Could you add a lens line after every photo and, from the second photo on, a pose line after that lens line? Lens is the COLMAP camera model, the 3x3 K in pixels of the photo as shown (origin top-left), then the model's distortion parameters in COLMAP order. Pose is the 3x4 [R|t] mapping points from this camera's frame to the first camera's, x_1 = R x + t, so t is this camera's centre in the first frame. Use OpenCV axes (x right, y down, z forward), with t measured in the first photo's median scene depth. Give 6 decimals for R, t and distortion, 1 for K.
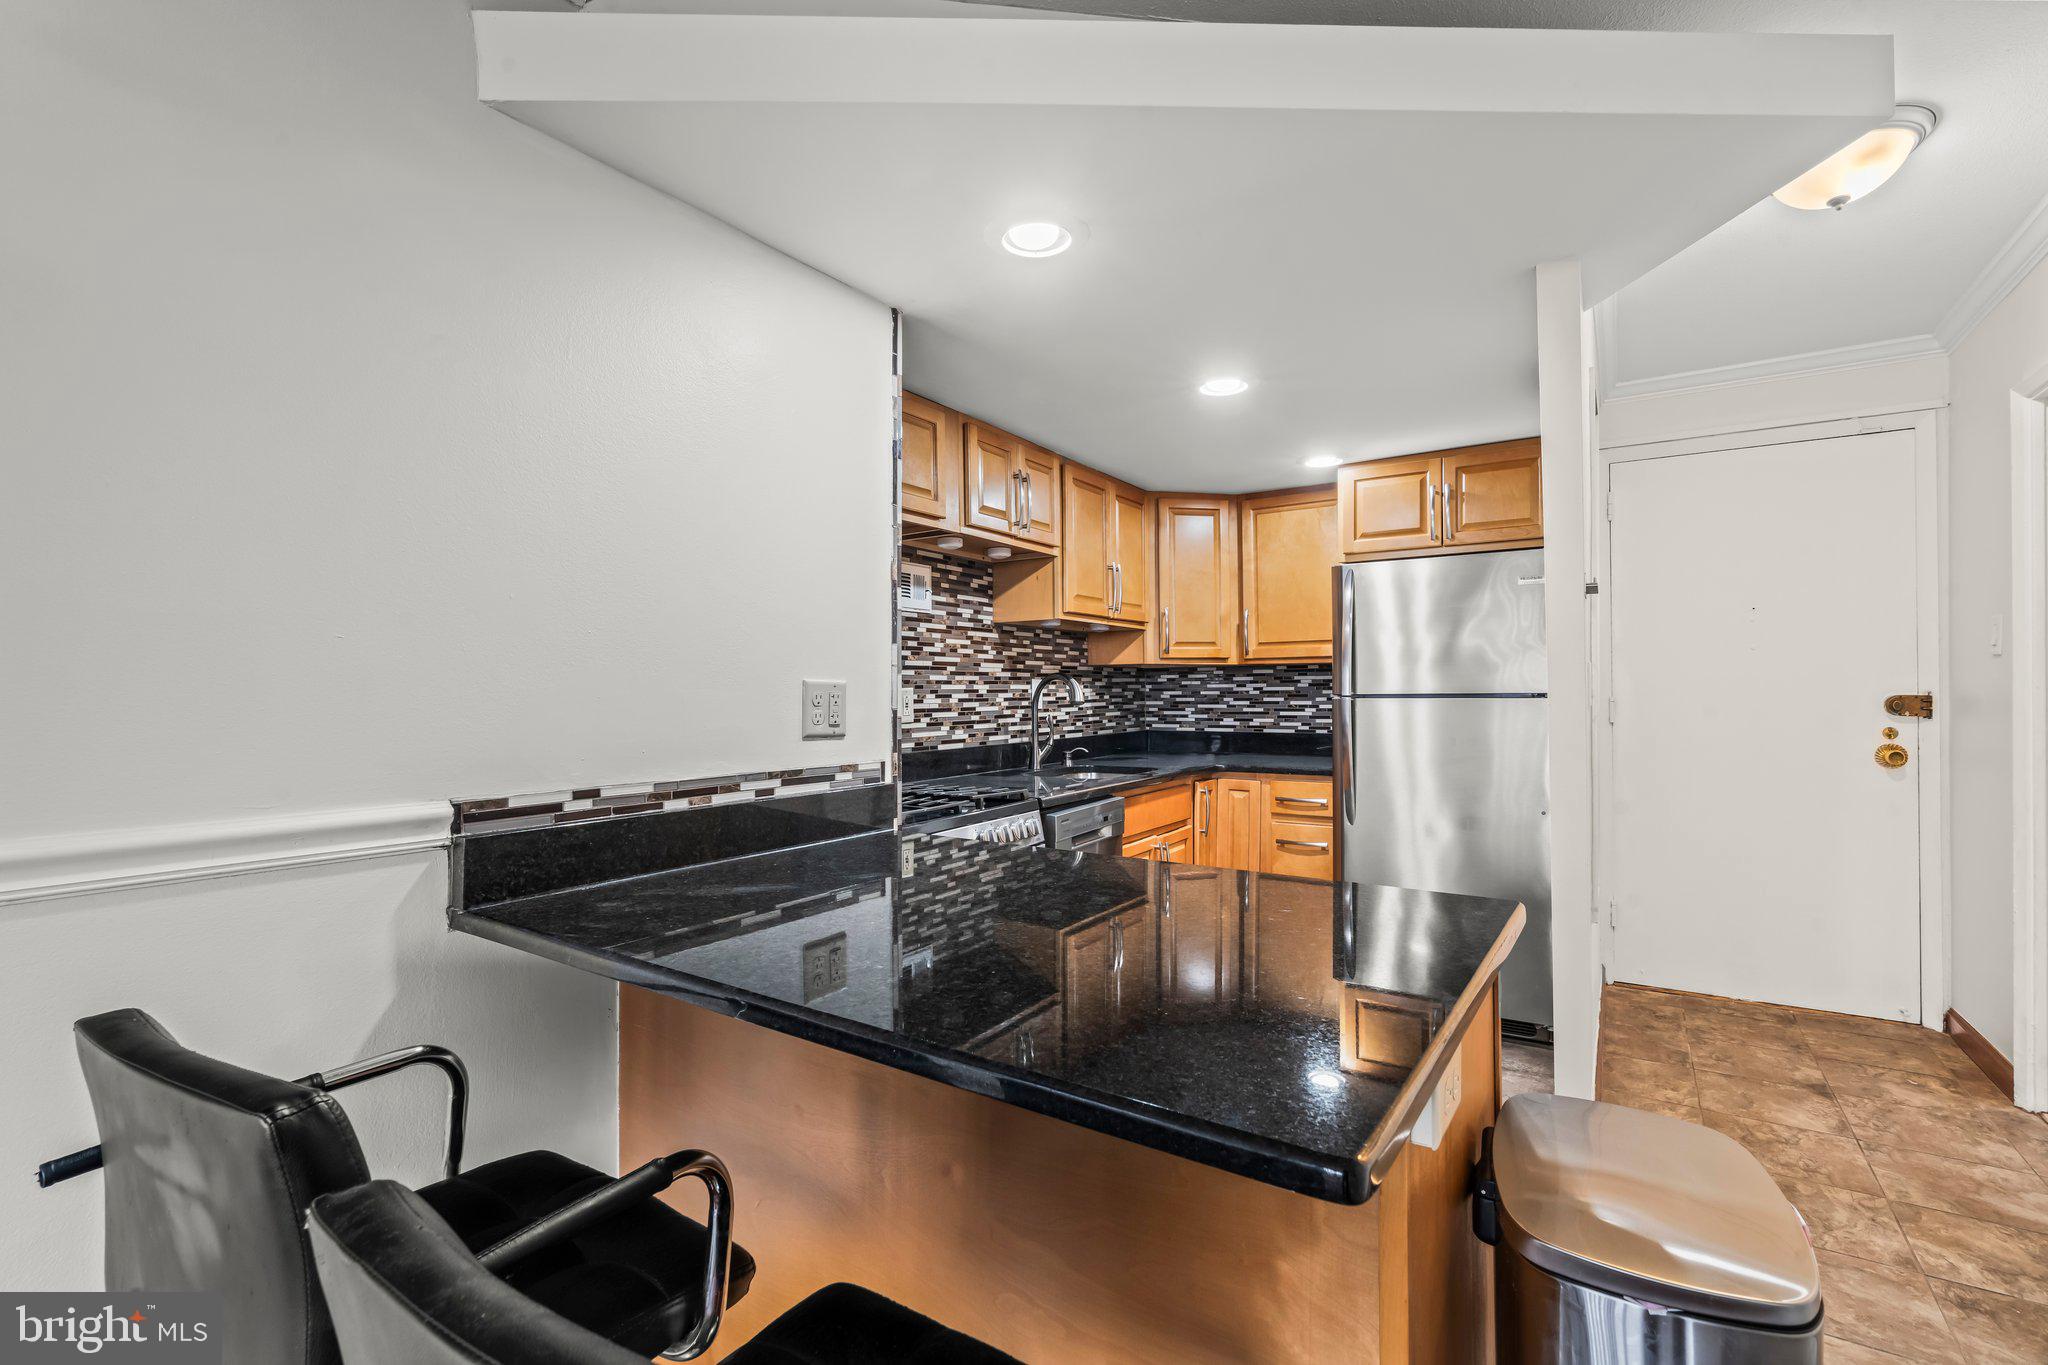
lens RADIAL K [[915.2, 0, 1031.6], [0, 915.2, 686.9], [0, 0, 1]] dist [-0.002584, 0.000521]
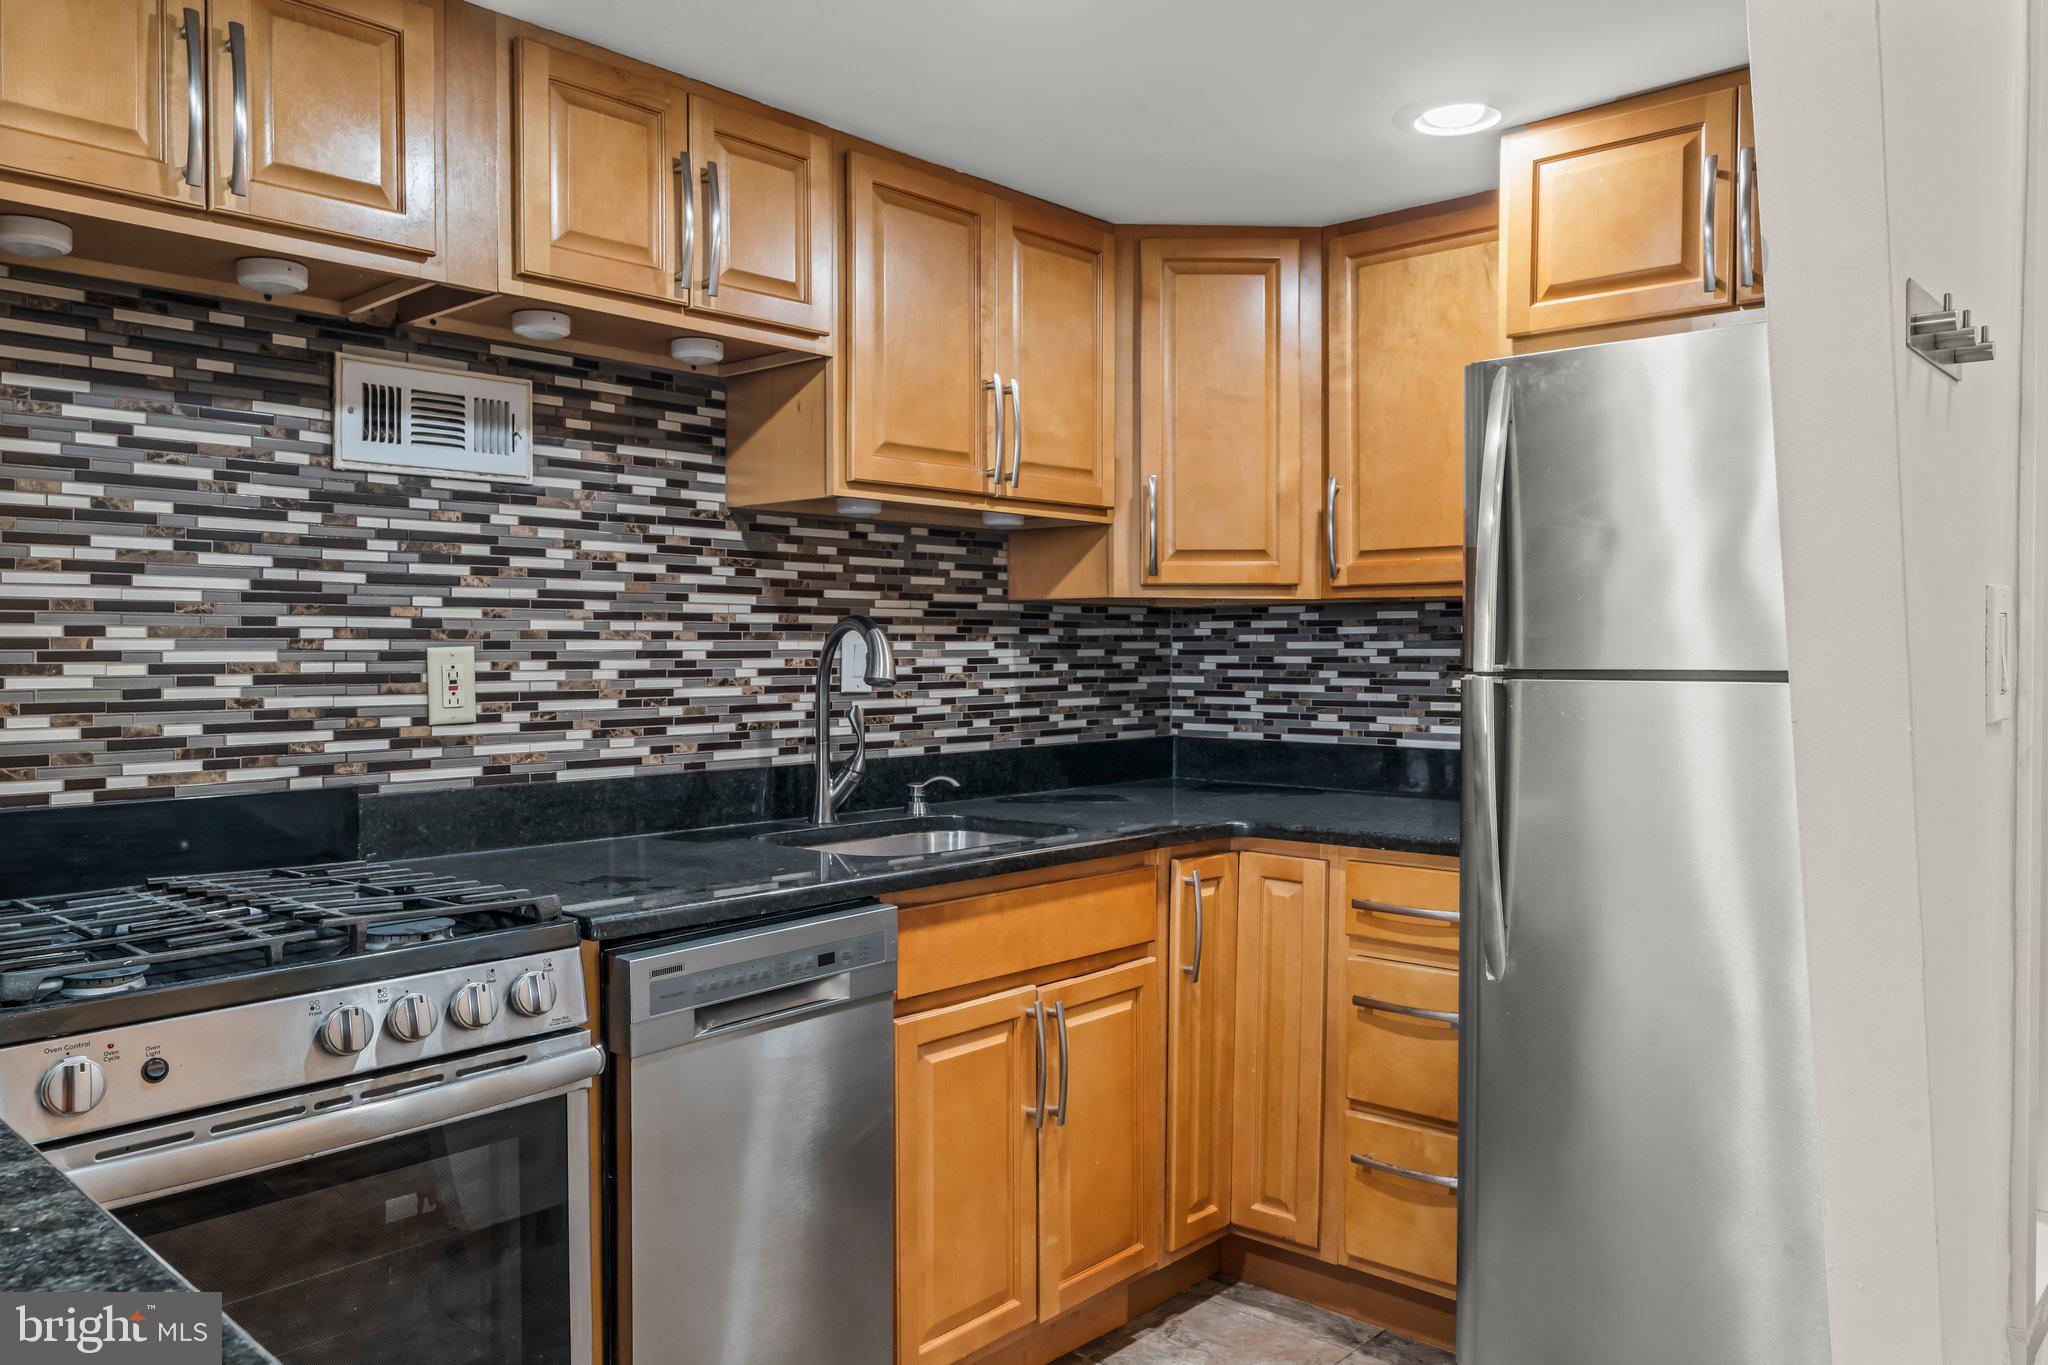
lens RADIAL K [[1498.0, 0, 1015.1], [0, 1498.0, 661.1], [0, 0, 1]] dist [0.008230, -0.000857]
pose [[0.986330, 0.008481, -0.164564, 0.224399], [-0.006283, 0.999884, 0.013873, -0.003413], [0.164662, -0.012649, 0.986269, 0.264155]]
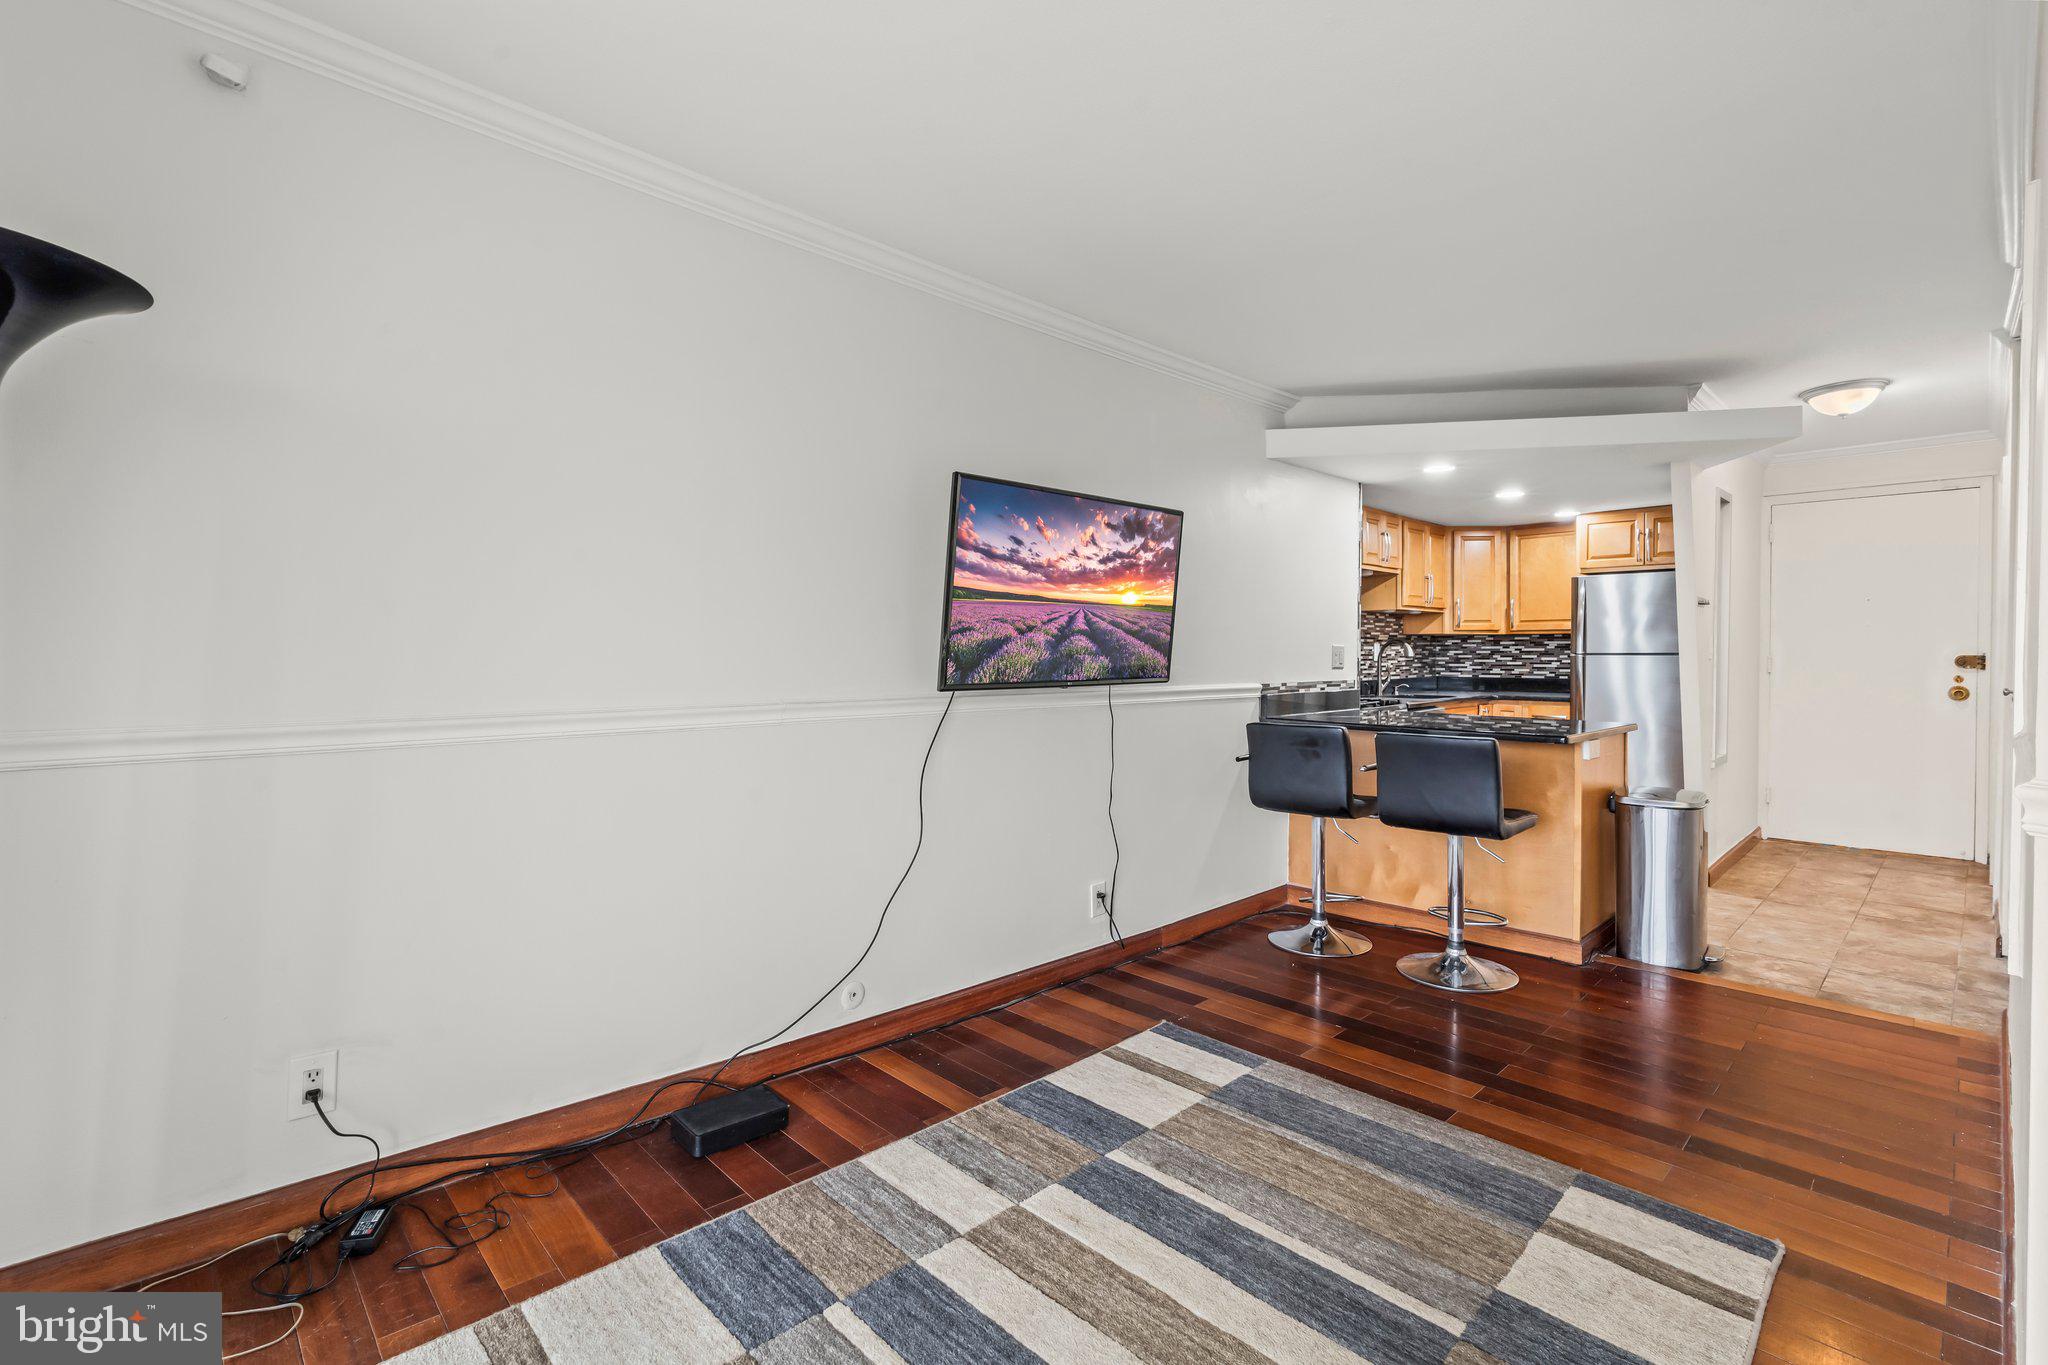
lens RADIAL K [[915.2, 0, 1026.1], [0, 915.2, 670.5], [0, 0, 1]] dist [-0.002584, 0.000521]
pose [[0.974715, 0.009192, -0.223264, -0.258790], [-0.003357, 0.999643, 0.026502, -0.000674], [0.223428, -0.025082, 0.974398, -0.821517]]
